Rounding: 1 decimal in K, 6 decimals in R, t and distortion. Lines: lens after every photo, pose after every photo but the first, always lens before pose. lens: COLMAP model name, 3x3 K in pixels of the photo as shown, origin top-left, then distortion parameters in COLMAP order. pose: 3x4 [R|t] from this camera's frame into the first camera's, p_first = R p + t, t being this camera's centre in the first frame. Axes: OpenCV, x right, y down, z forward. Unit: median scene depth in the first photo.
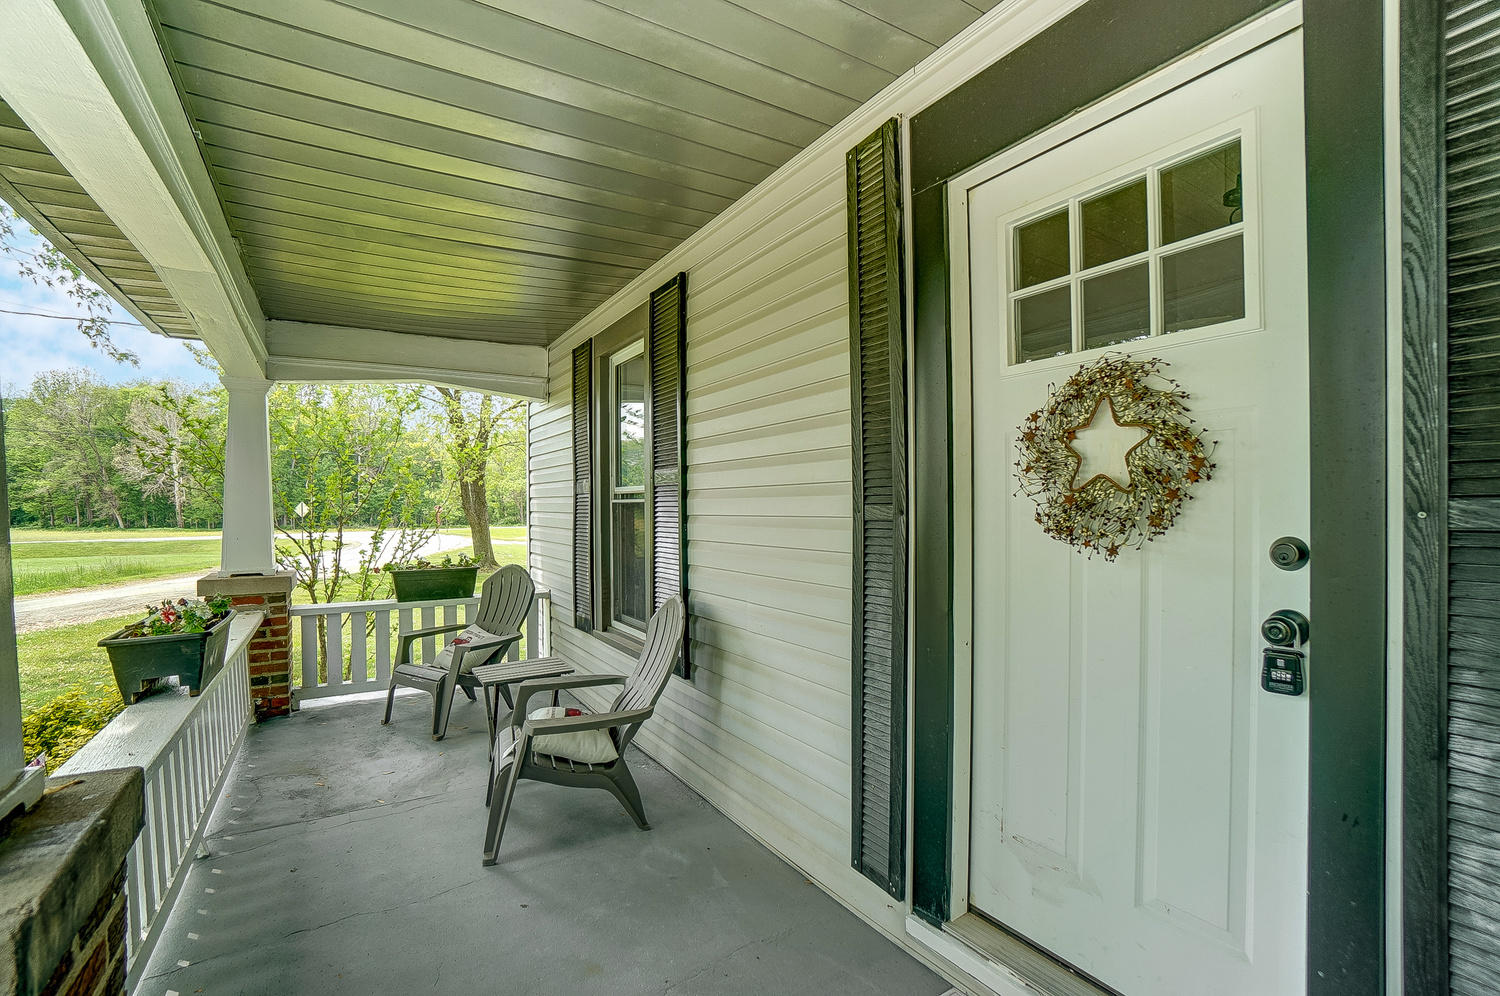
lens RADIAL K [[663.3, 0, 752.6], [0, 663.3, 525.4], [0, 0, 1]] dist [-0.060146, 0.023722]
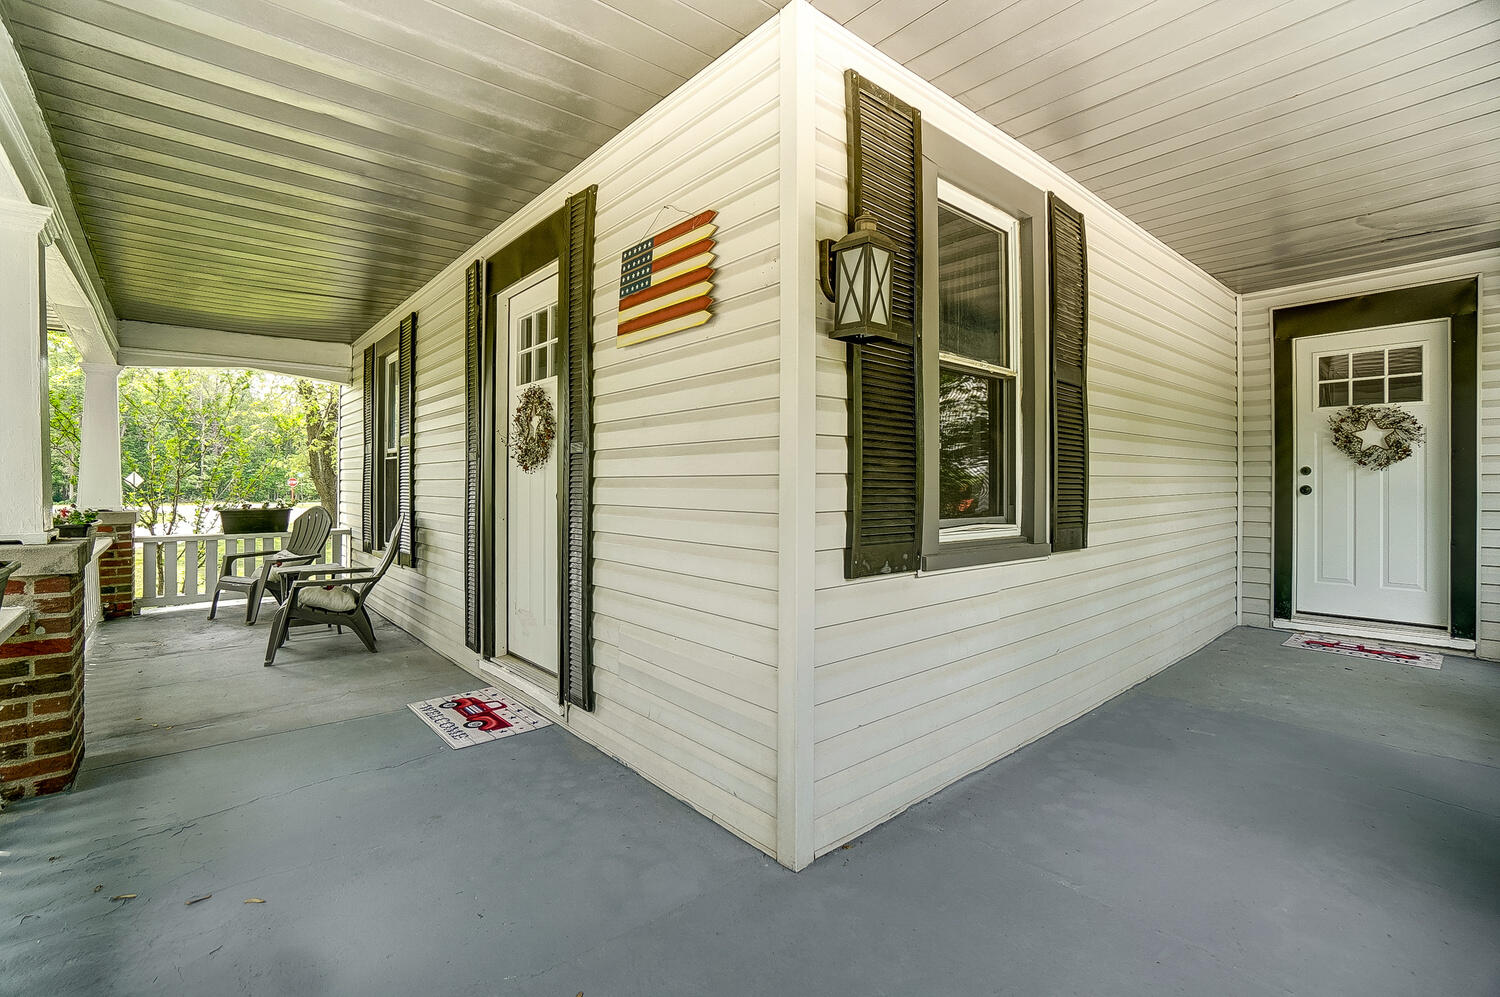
lens RADIAL K [[666.0, 0, 739.3], [0, 666.0, 491.6], [0, 0, 1]] dist [-0.067070, 0.023193]
pose [[0.988354, 0.009846, 0.151851, 0.329019], [-0.007001, 0.999790, -0.019256, 0.057010], [-0.152008, 0.017968, 0.988216, -0.512125]]
